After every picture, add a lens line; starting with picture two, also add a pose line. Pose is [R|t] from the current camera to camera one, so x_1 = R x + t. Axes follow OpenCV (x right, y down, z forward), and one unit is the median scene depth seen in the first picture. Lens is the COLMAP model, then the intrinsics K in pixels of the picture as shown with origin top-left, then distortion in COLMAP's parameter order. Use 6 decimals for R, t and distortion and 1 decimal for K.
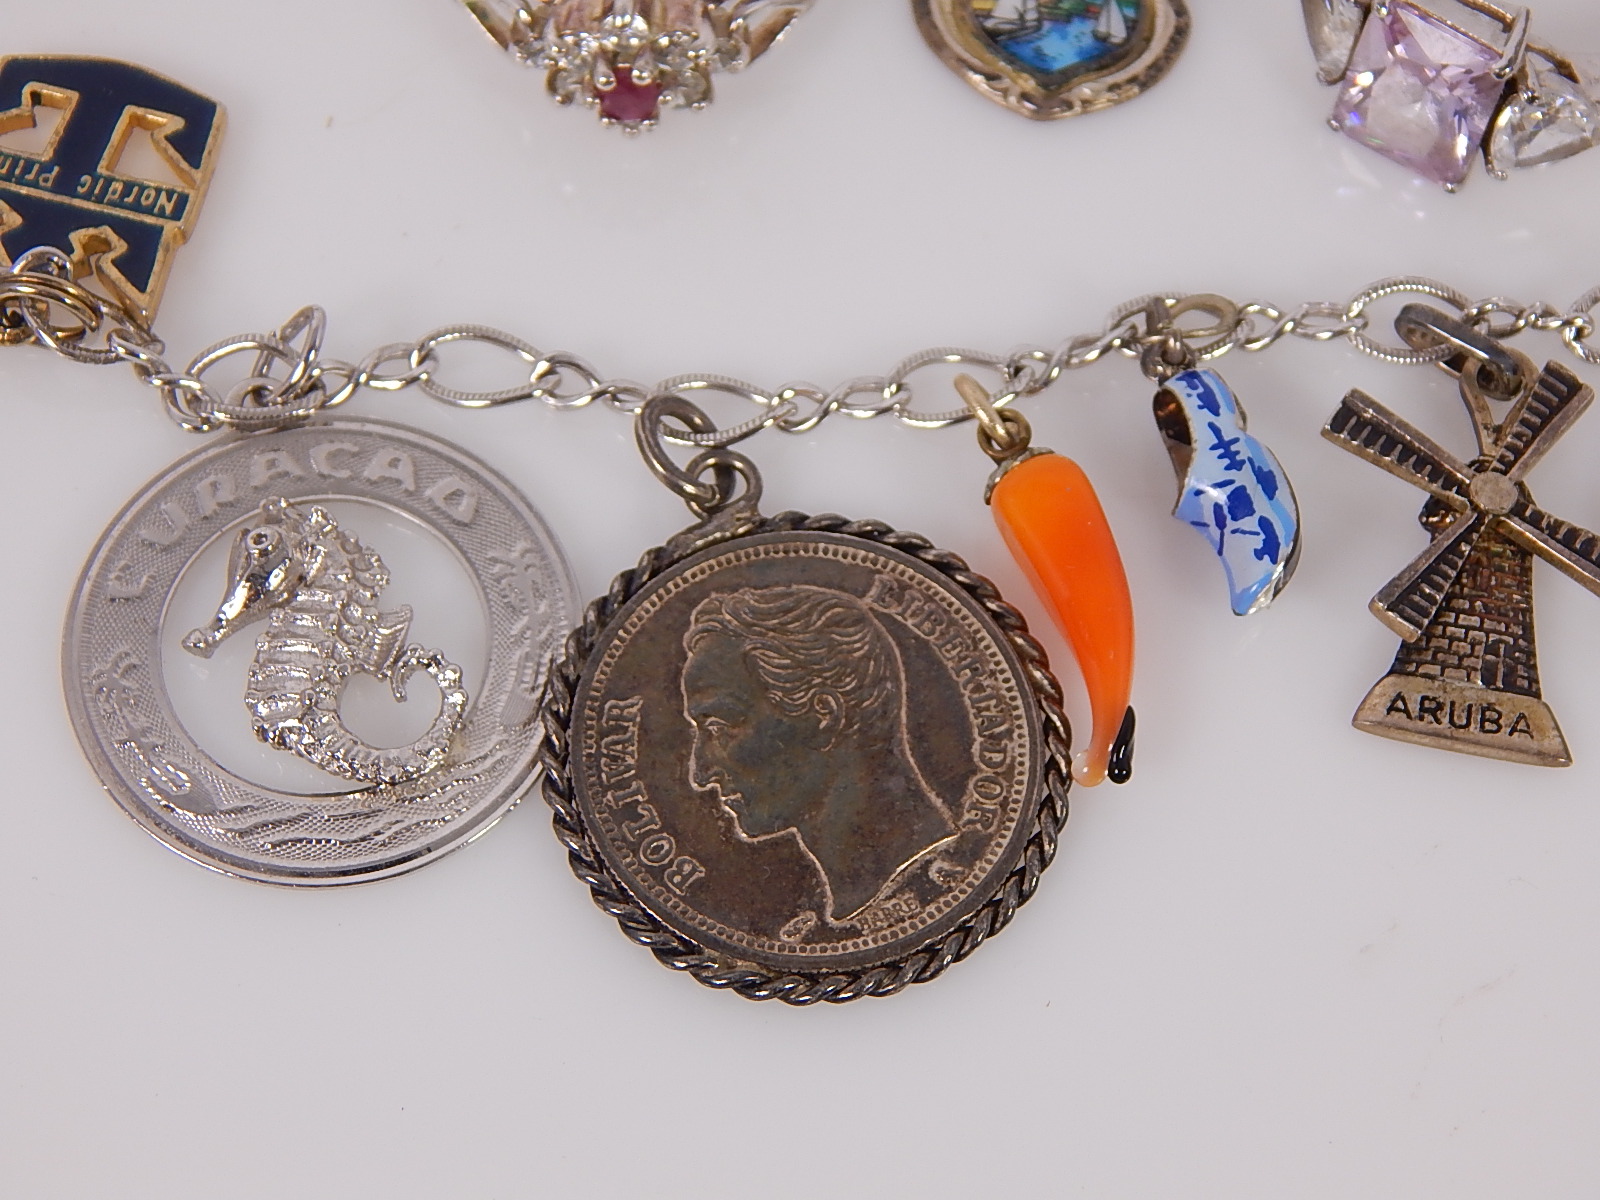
lens RADIAL K [[3161.8, 0, 800.0], [0, 3161.8, 600.0], [0, 0, 1]] dist [-0.125948, -0.519781]
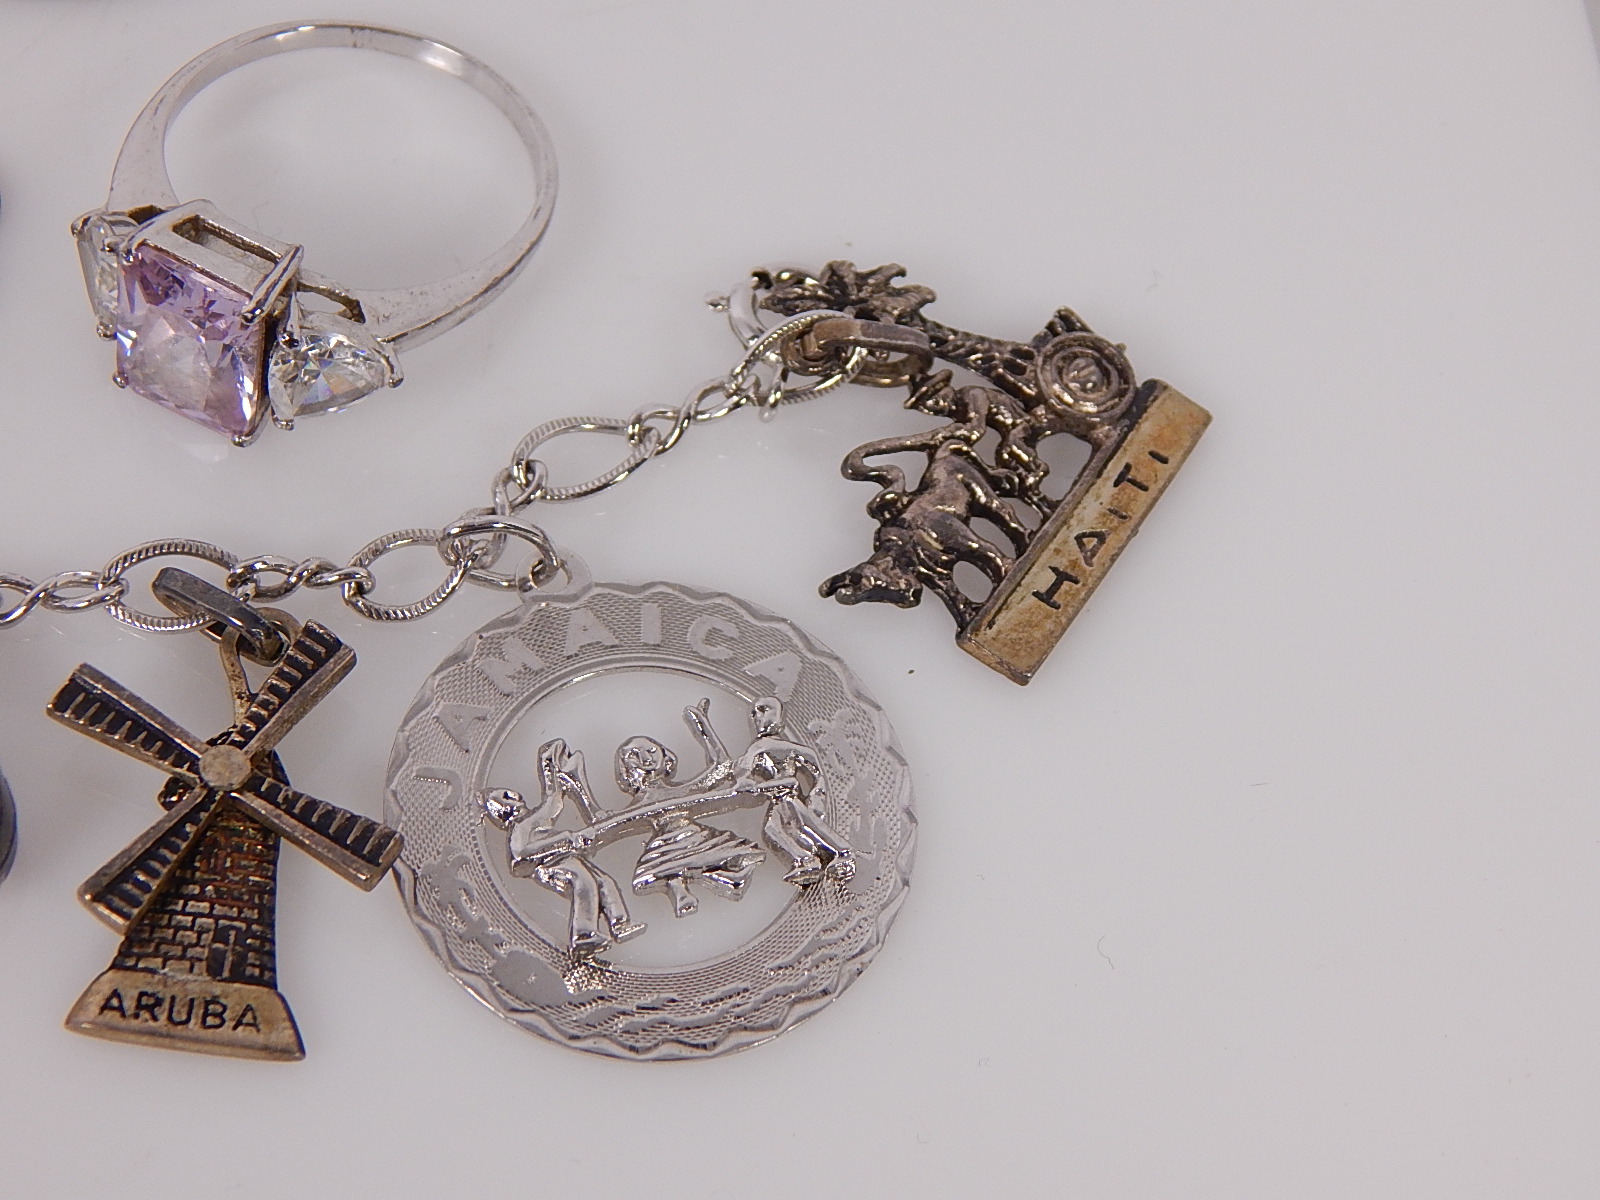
lens RADIAL K [[3161.8, 0, 800.0], [0, 3161.8, 600.0], [0, 0, 1]] dist [-0.125948, -0.519781]
pose [[0.992932, -0.049194, 0.108013, 0.294218], [0.057331, 0.995641, -0.073562, -0.005306], [-0.103924, 0.079234, 0.991424, 0.055130]]
